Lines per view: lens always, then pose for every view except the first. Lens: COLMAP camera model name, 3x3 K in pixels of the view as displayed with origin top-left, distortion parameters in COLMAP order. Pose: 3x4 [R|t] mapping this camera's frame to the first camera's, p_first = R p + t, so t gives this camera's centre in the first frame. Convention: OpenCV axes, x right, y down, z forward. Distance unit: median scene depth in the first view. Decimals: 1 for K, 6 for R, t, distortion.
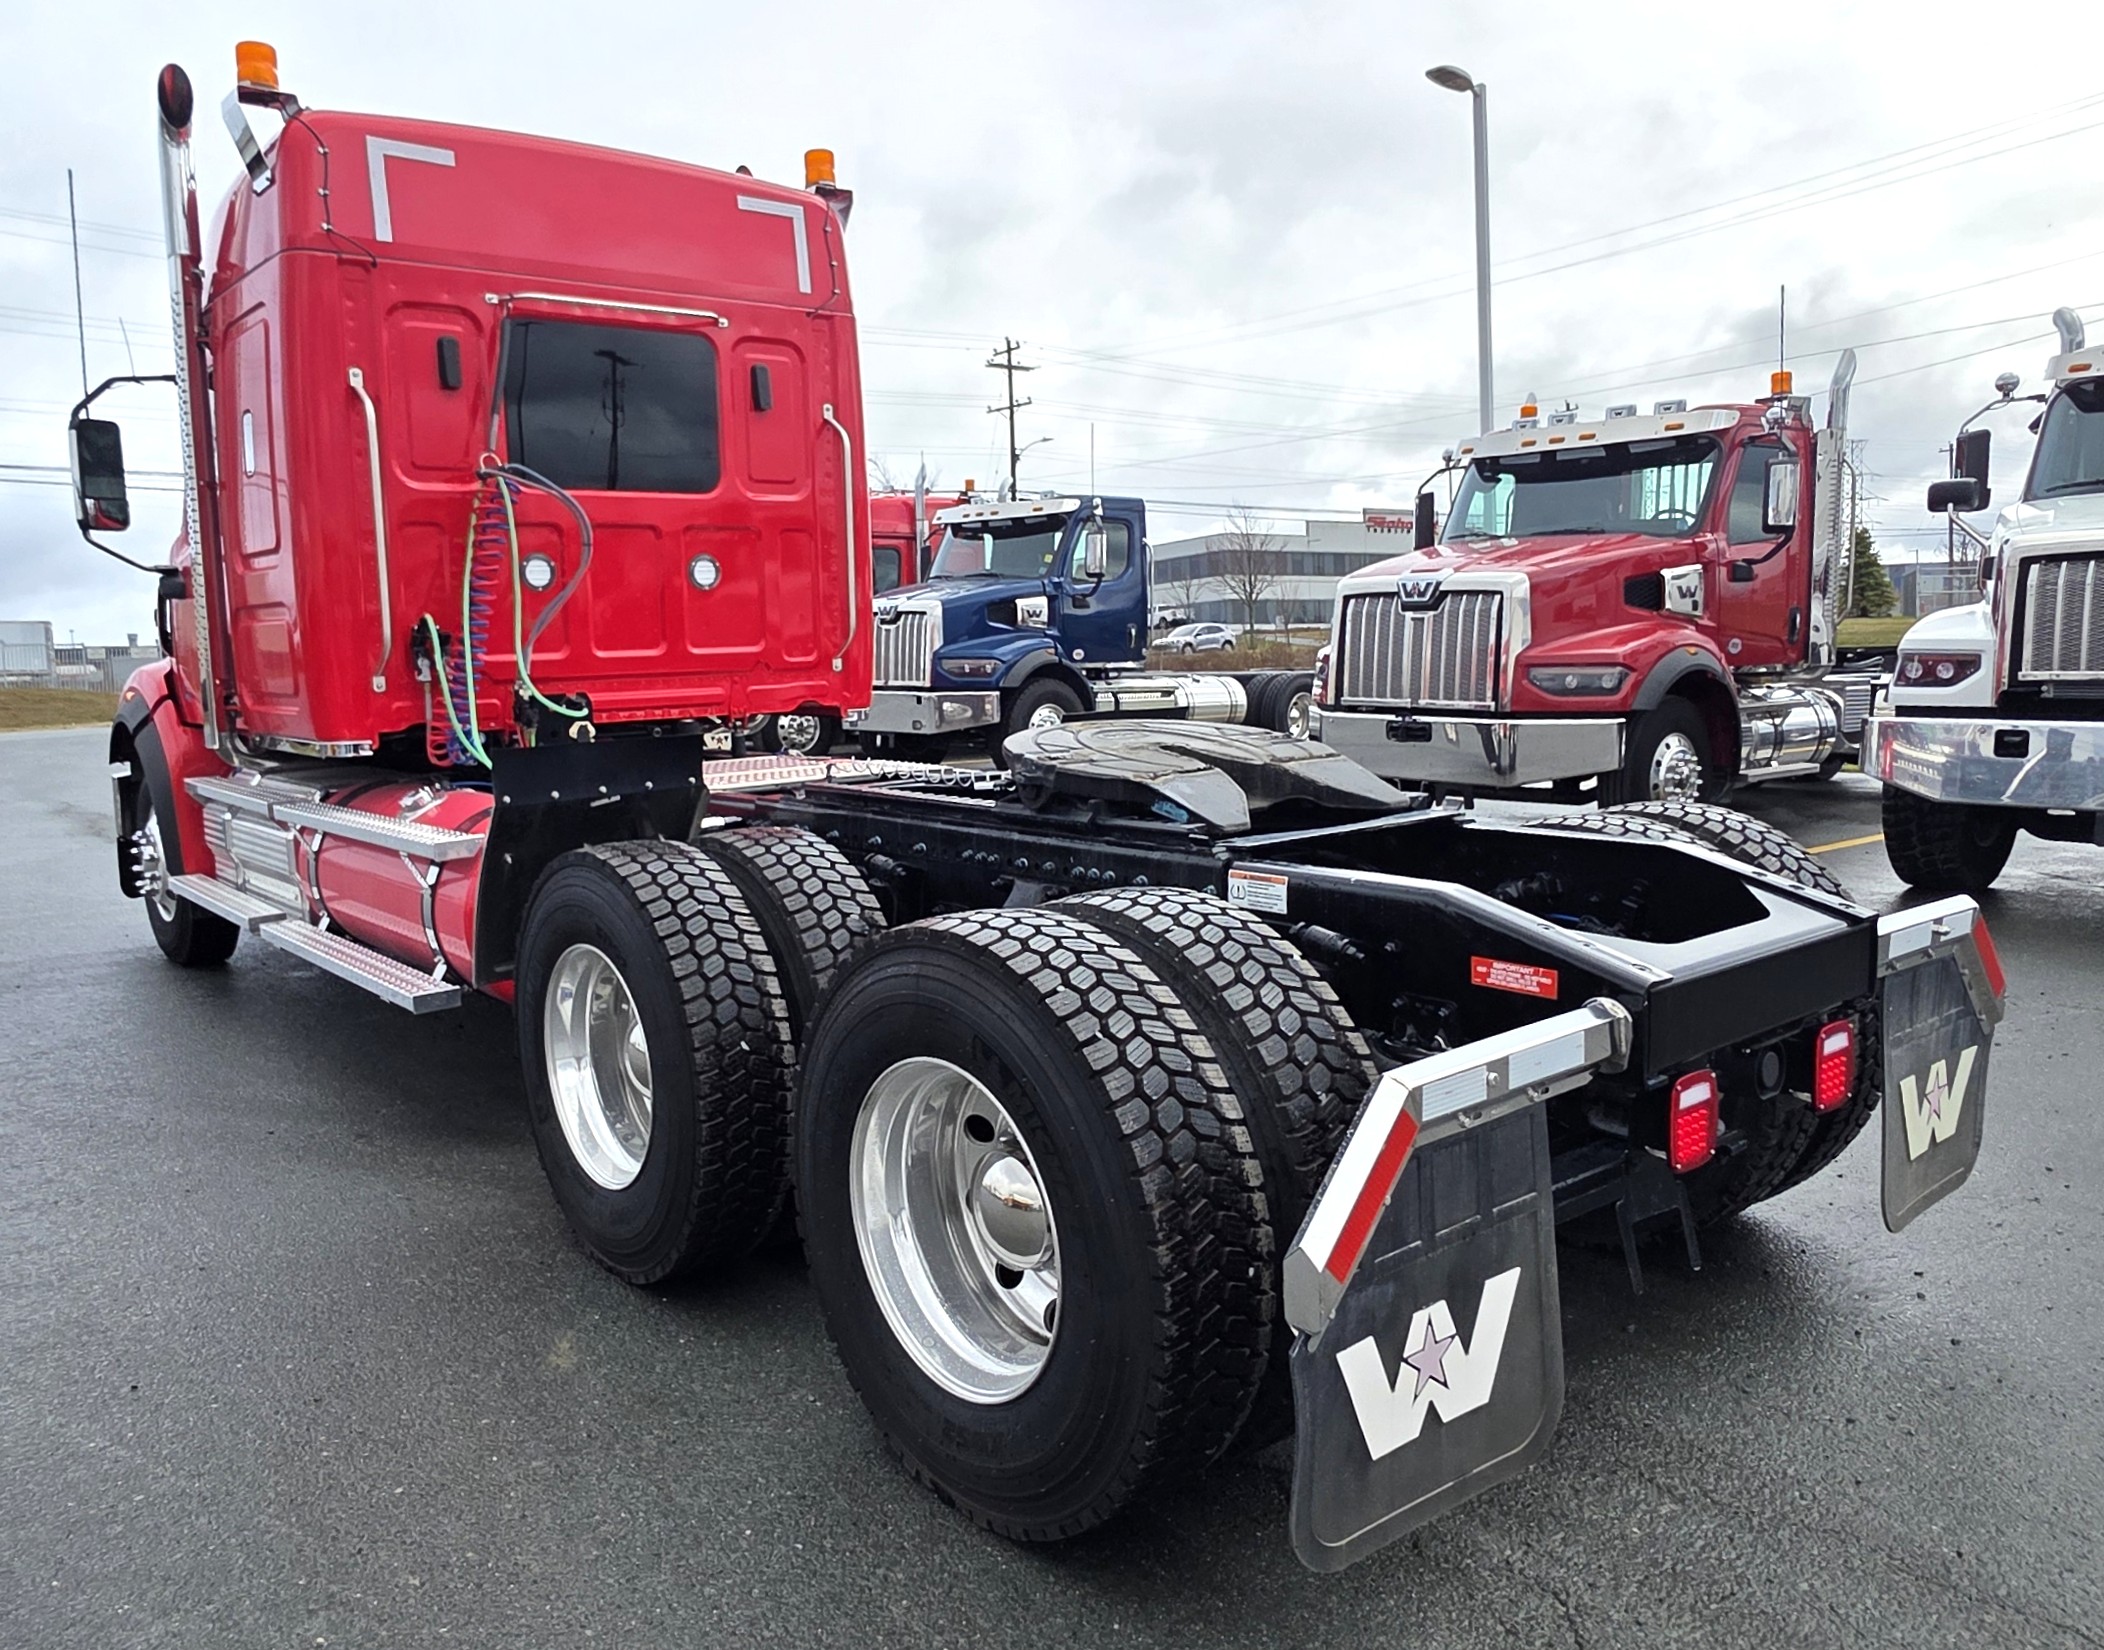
lens RADIAL K [[1664.1, 0, 1052.0], [0, 1664.1, 825.0], [0, 0, 1]] dist [-0.005040, 0.014496]
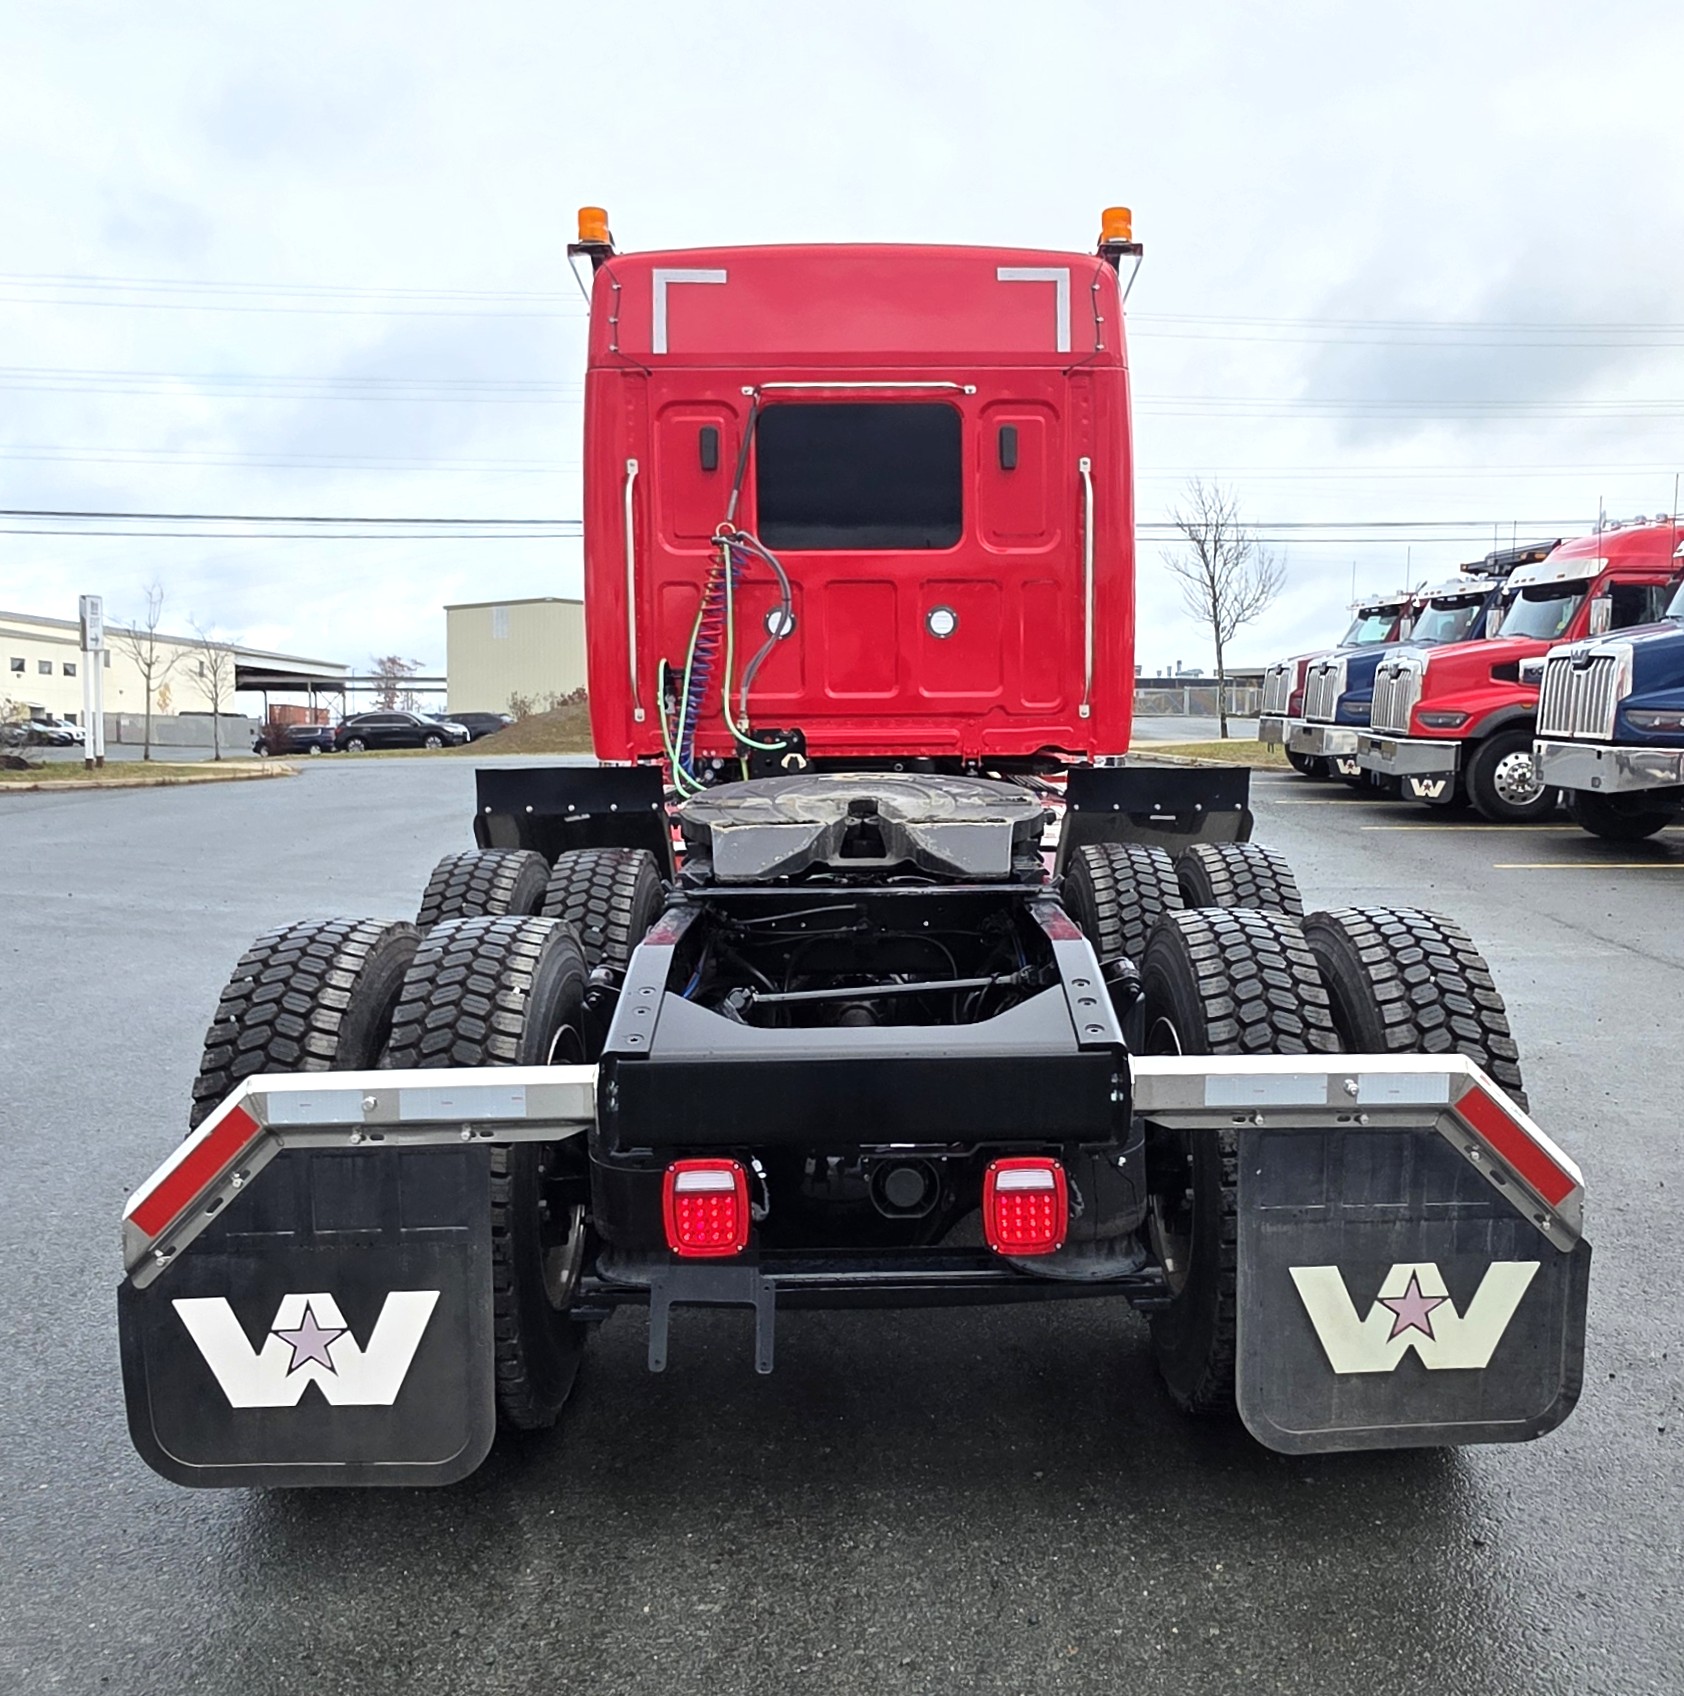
lens RADIAL K [[1660.1, 0, 842.0], [0, 1660.1, 848.0], [0, 0, 1]] dist [0.002926, -0.010645]
pose [[0.786218, 0.080995, -0.612618, 0.444542], [-0.086085, 0.996062, 0.021211, -0.024834], [0.611924, 0.036061, 0.790094, 0.122522]]
